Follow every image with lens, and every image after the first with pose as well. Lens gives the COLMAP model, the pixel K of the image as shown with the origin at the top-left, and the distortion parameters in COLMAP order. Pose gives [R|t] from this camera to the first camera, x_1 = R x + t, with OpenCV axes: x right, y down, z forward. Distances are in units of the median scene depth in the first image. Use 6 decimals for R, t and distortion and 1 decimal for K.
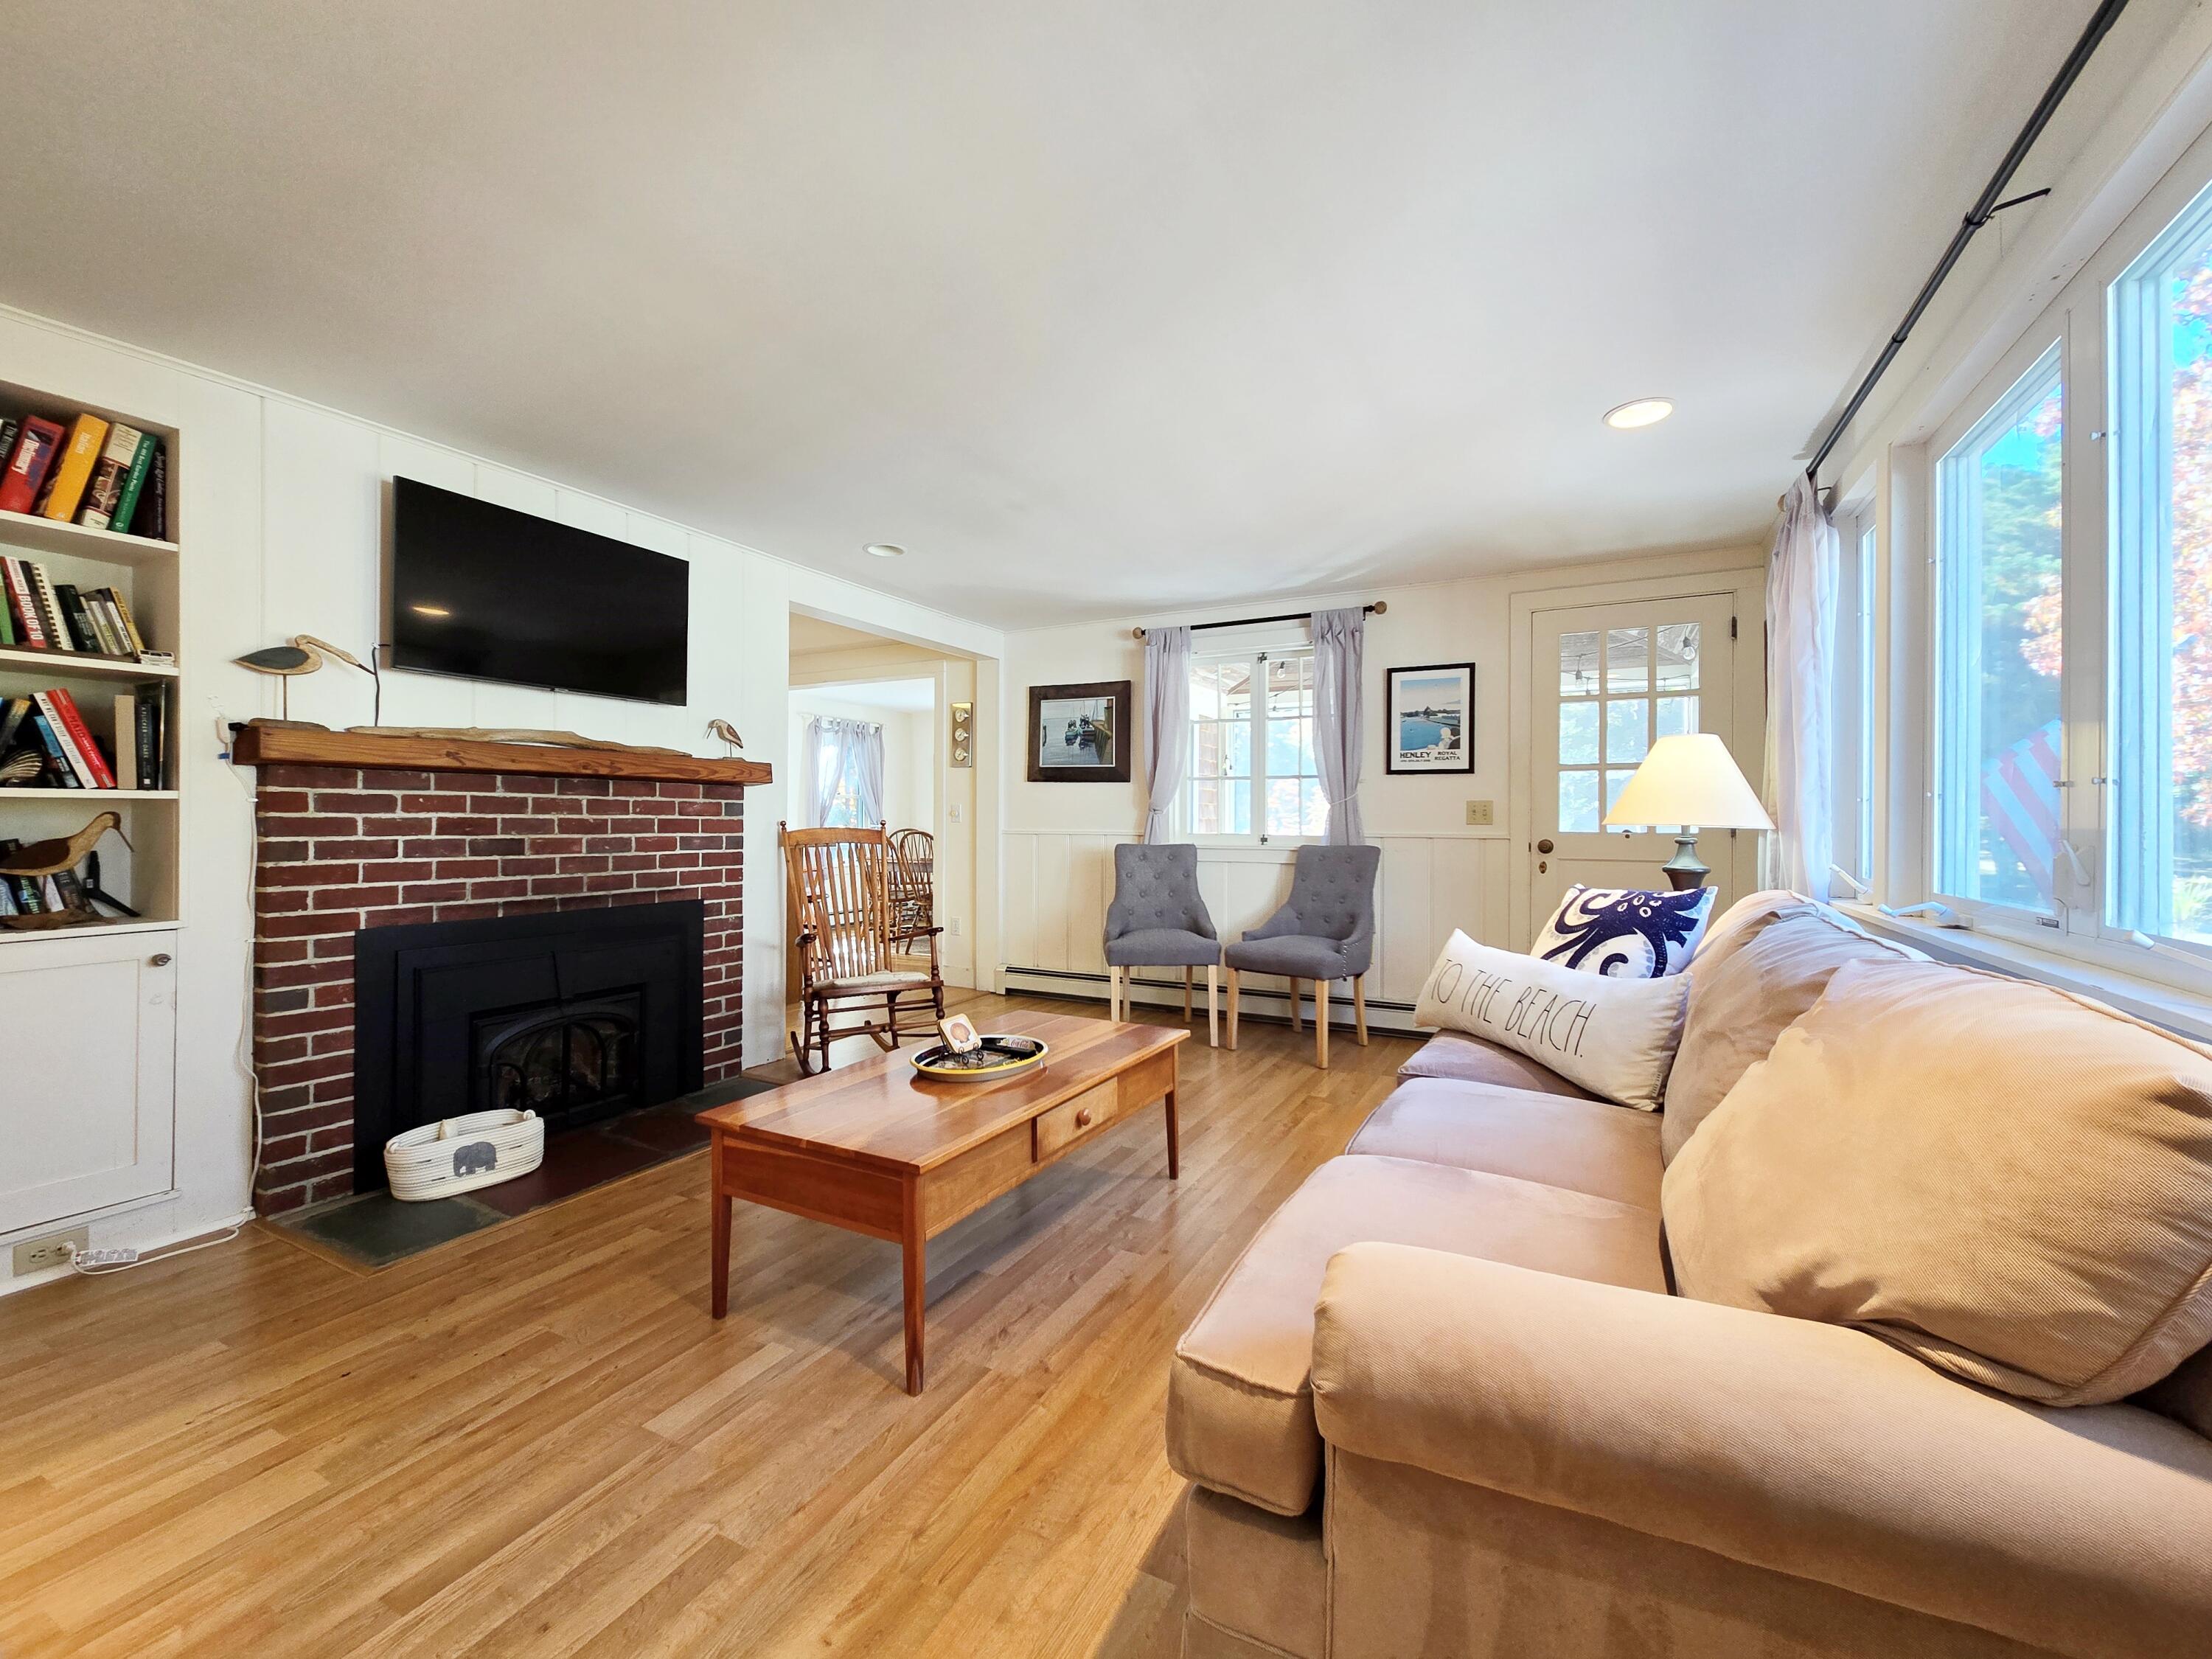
lens RADIAL K [[905.2, 0, 1108.2], [0, 905.2, 822.4], [0, 0, 1]] dist [-0.000192, 0.000435]
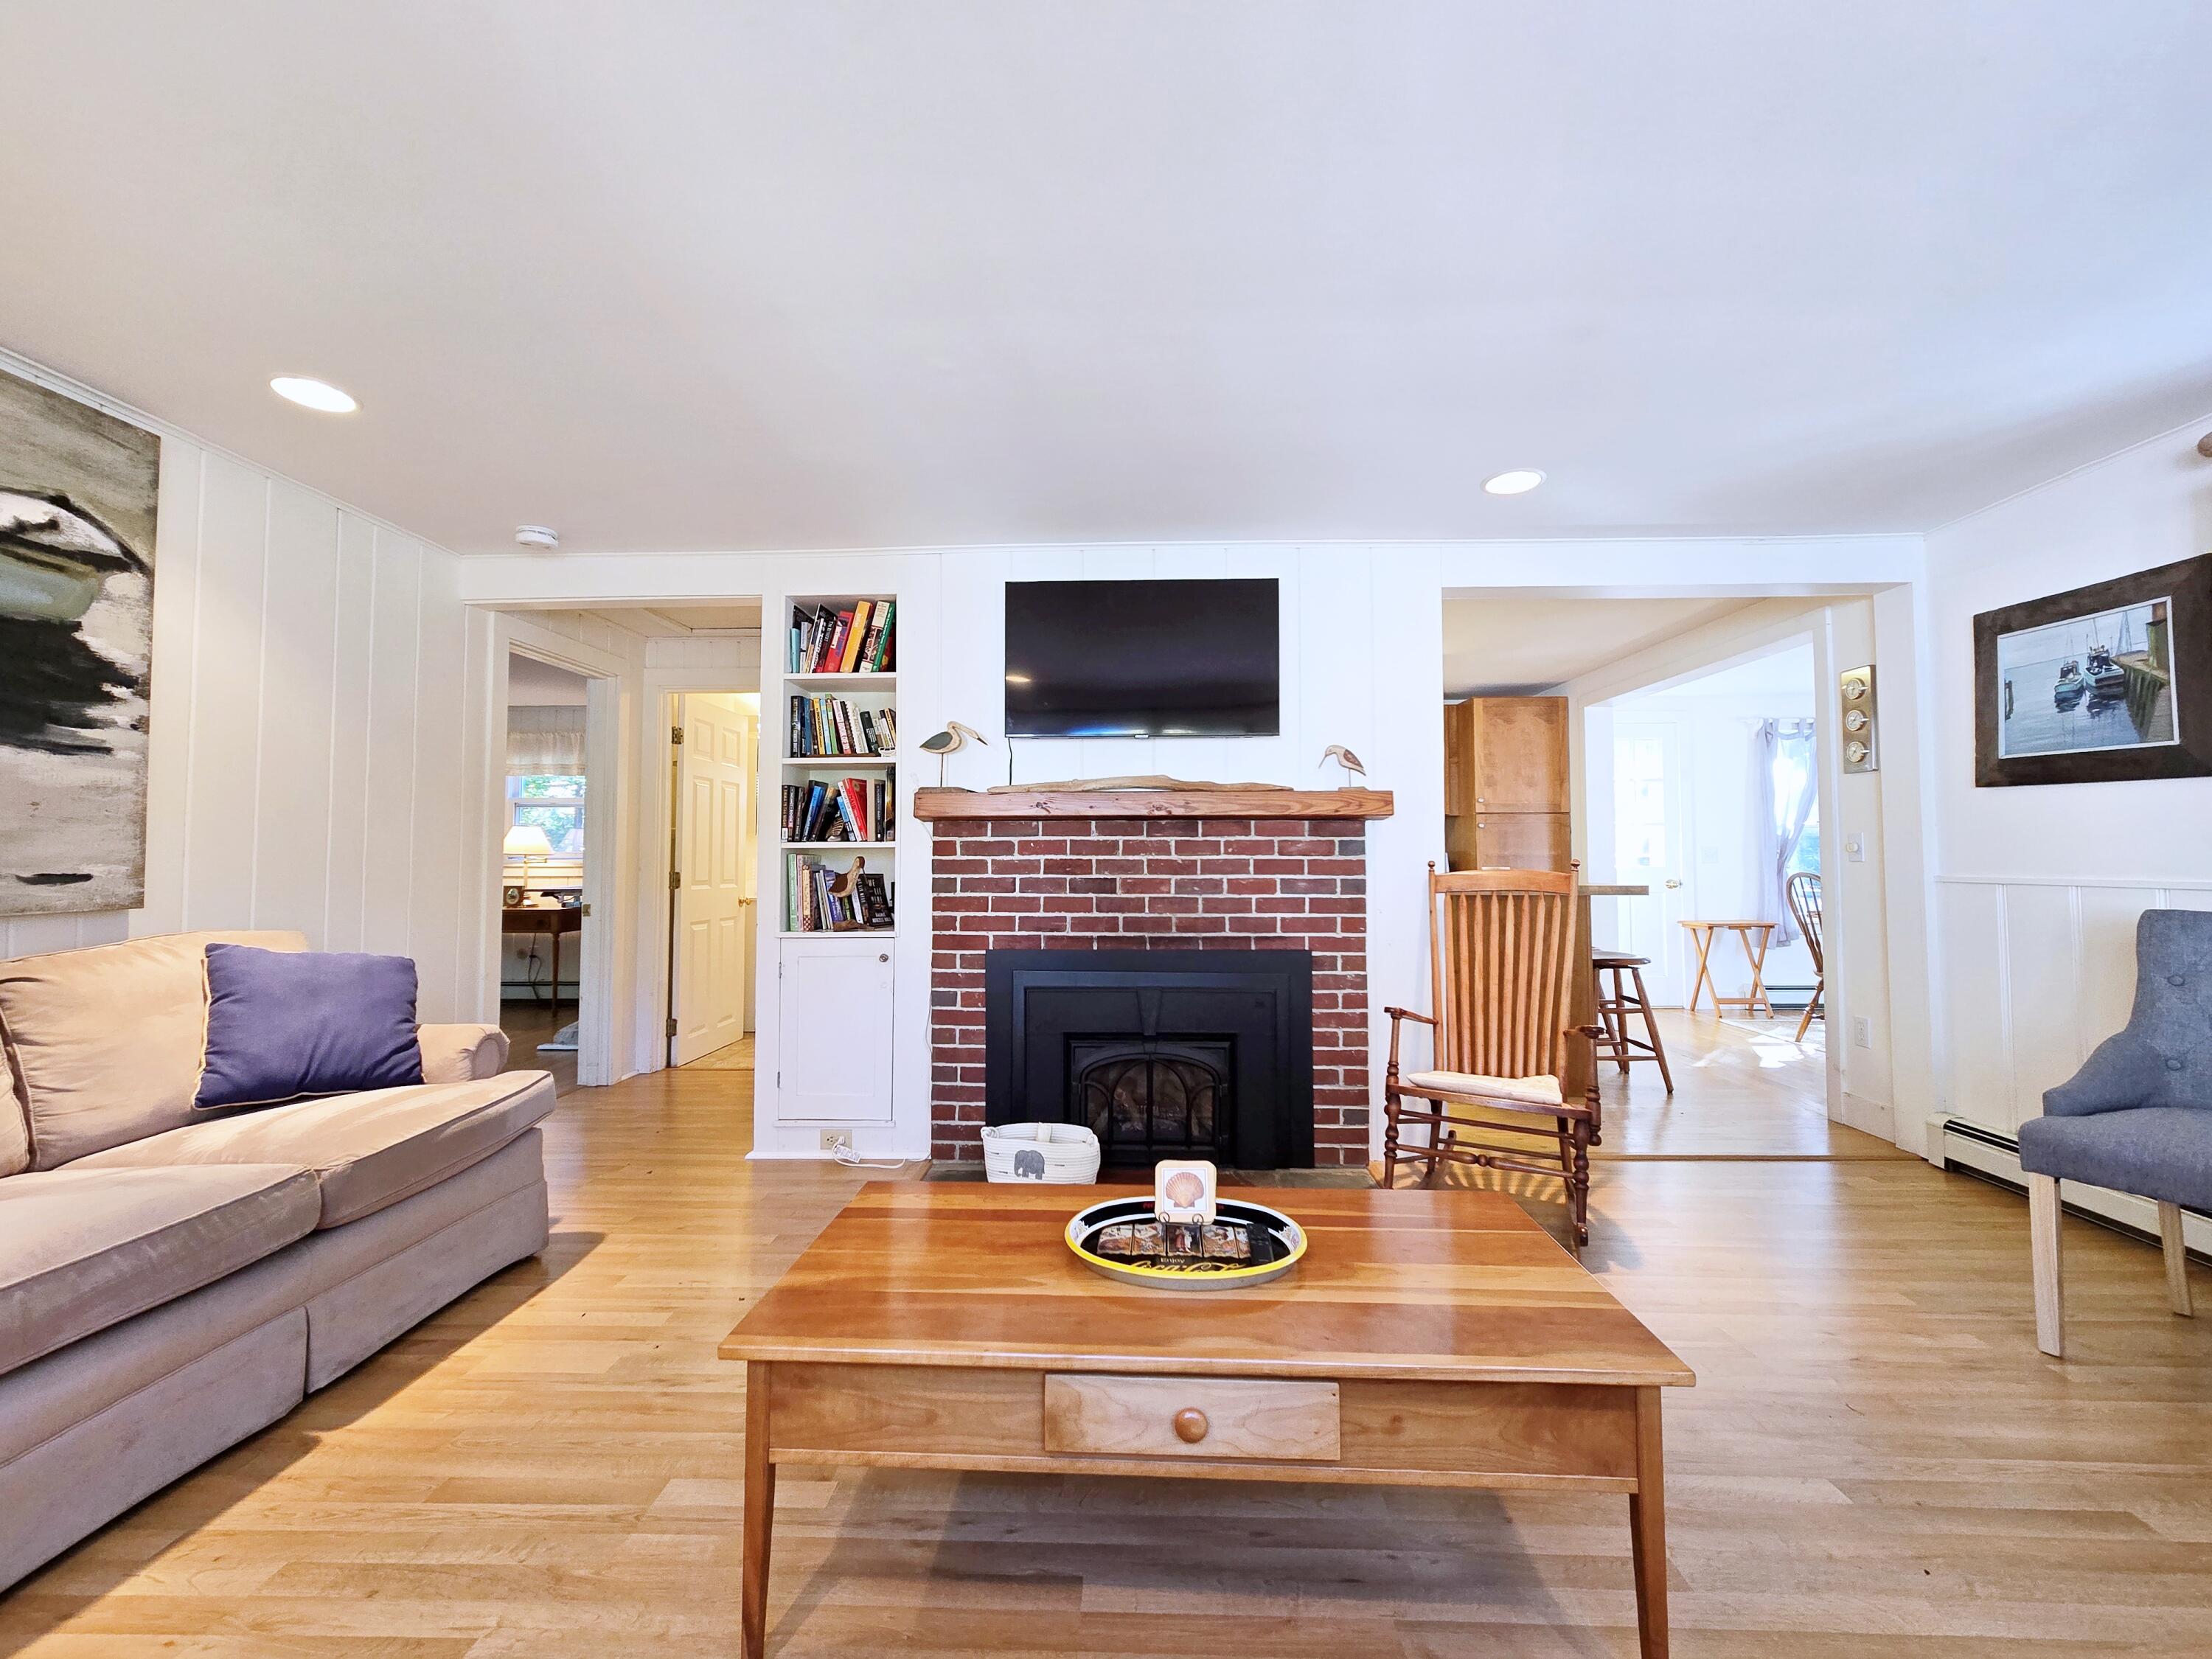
lens RADIAL K [[905.2, 0, 1108.3], [0, 905.2, 820.7], [0, 0, 1]] dist [-0.000192, 0.000435]
pose [[0.434006, -0.041041, -0.899975, 0.301124], [0.001148, 0.998986, -0.045002, -0.002225], [0.900909, 0.018498, 0.433613, 0.488697]]
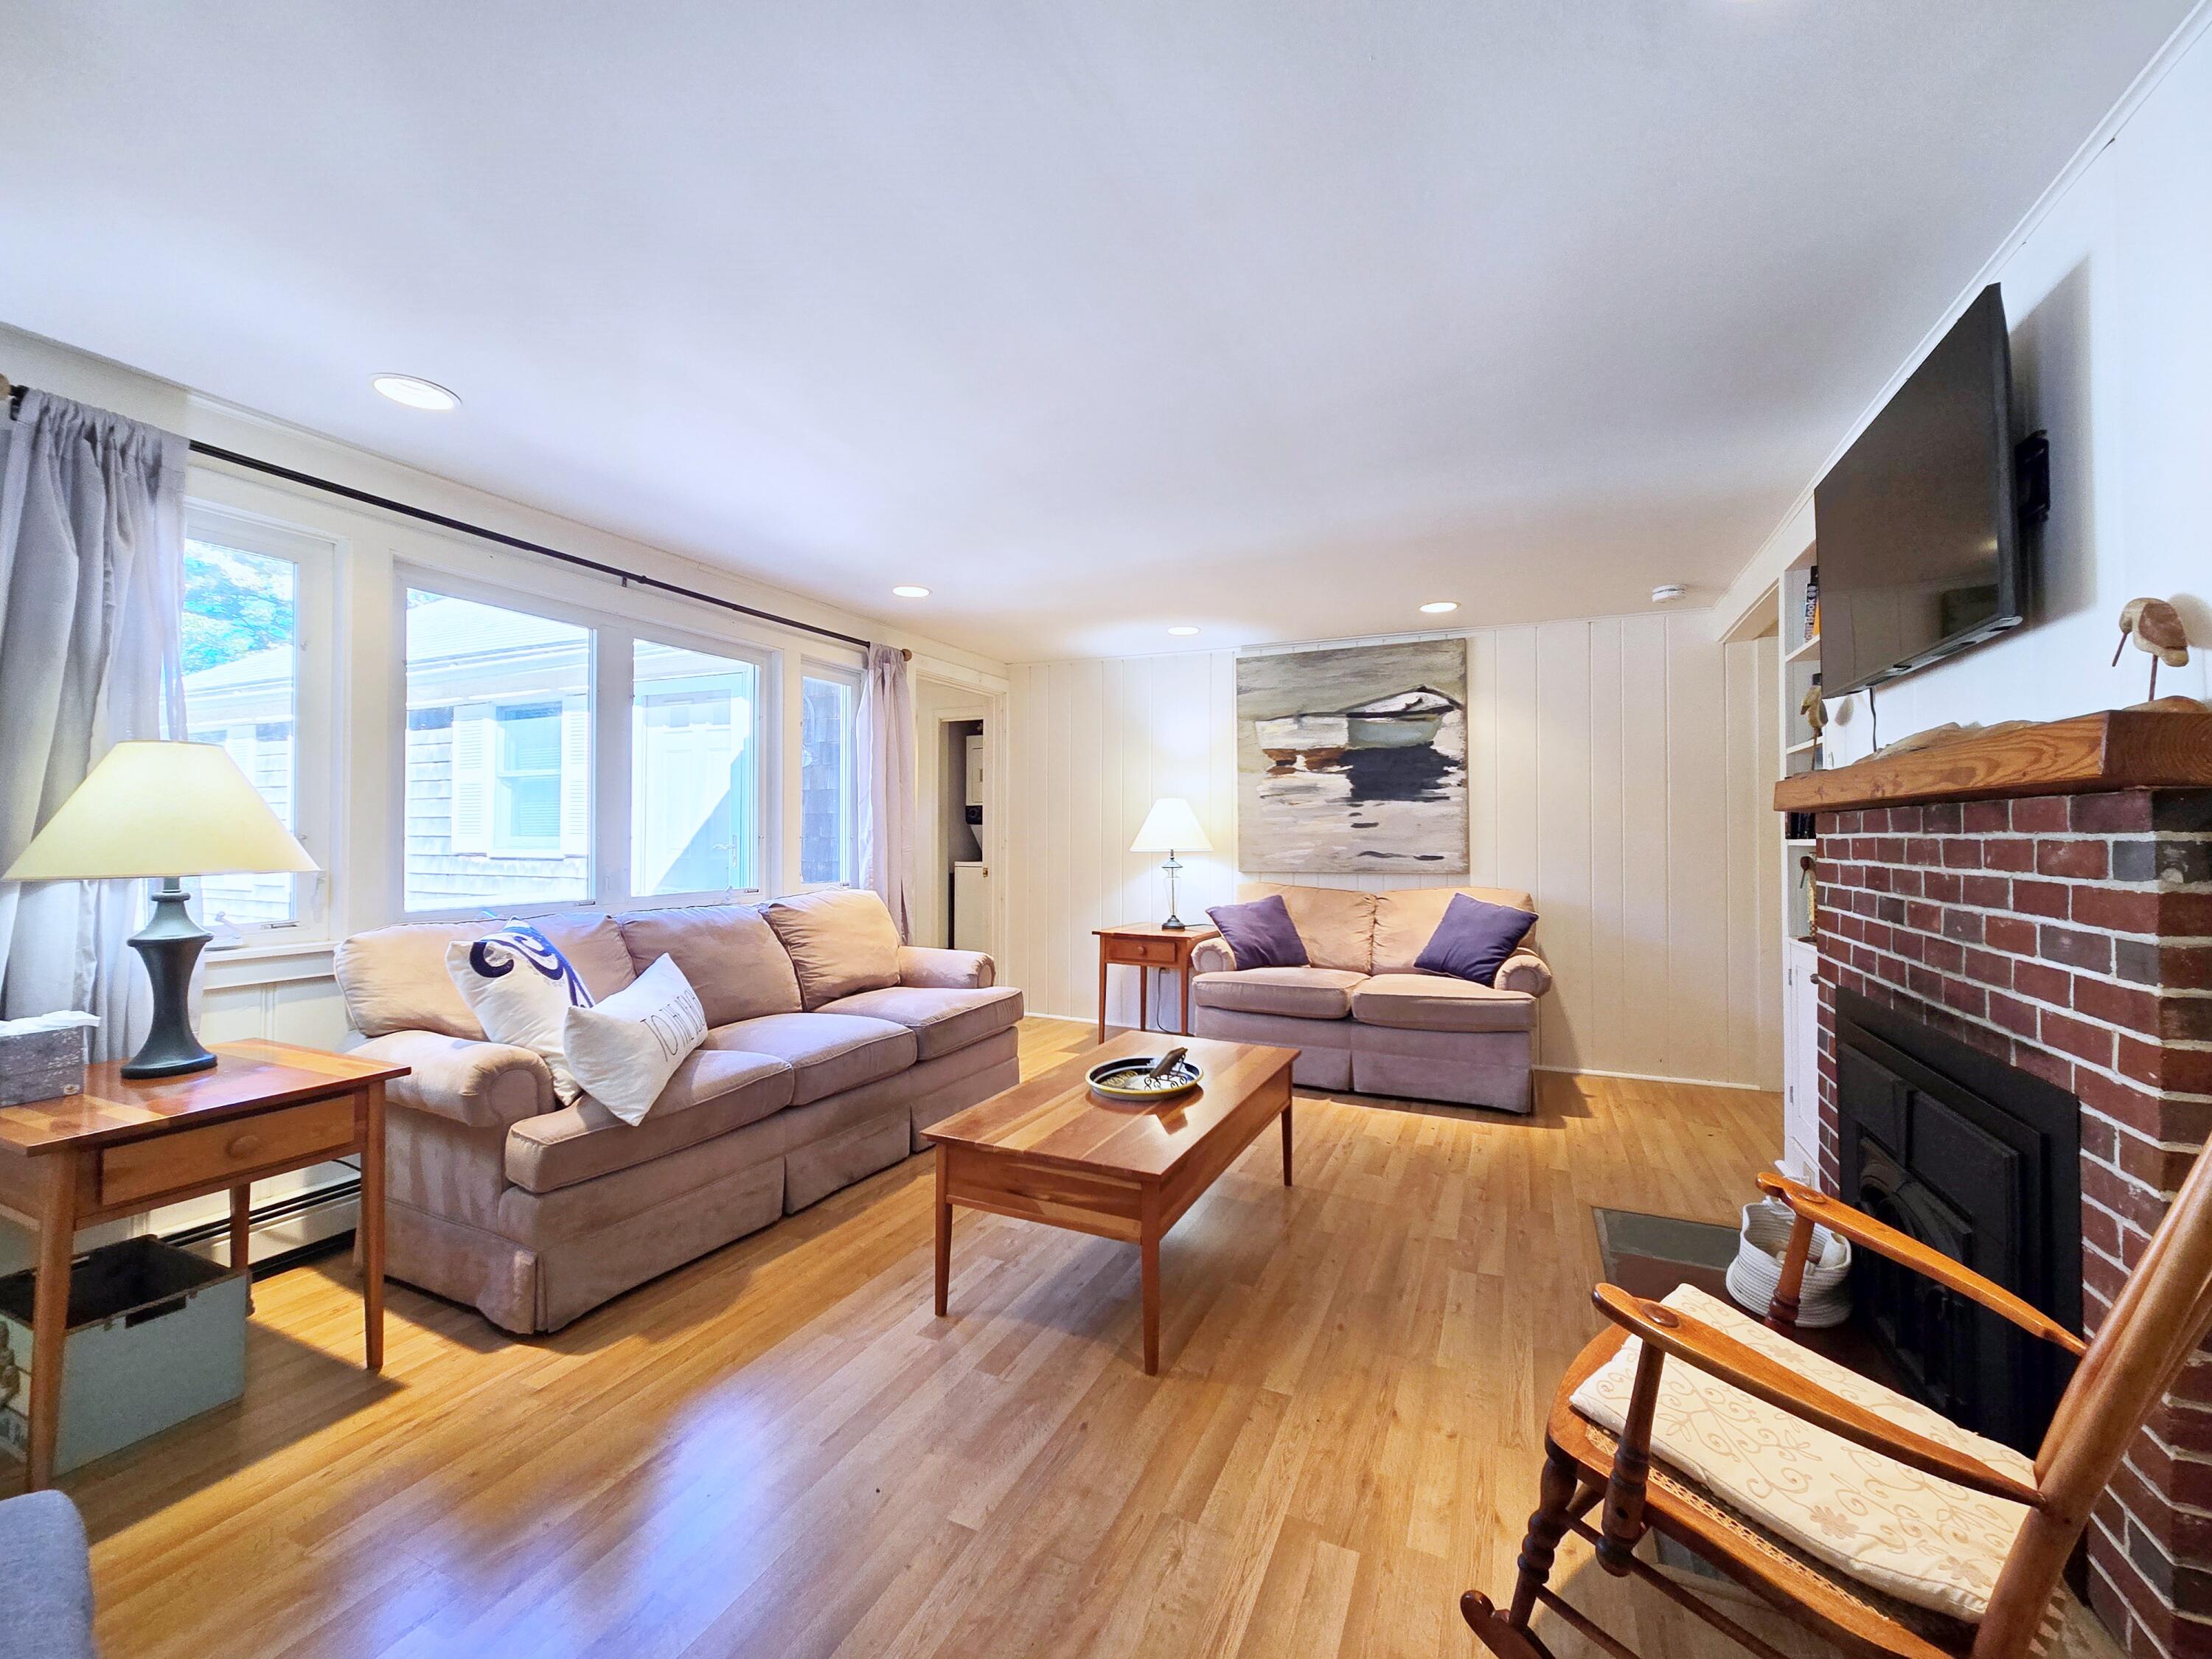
lens RADIAL K [[905.2, 0, 1105.9], [0, 905.2, 821.8], [0, 0, 1]] dist [-0.000192, 0.000435]
pose [[-0.998700, -0.005599, -0.050669, -0.024747], [-0.004893, 0.999889, -0.014044, -0.025896], [0.050742, -0.013777, -0.998617, 1.525295]]
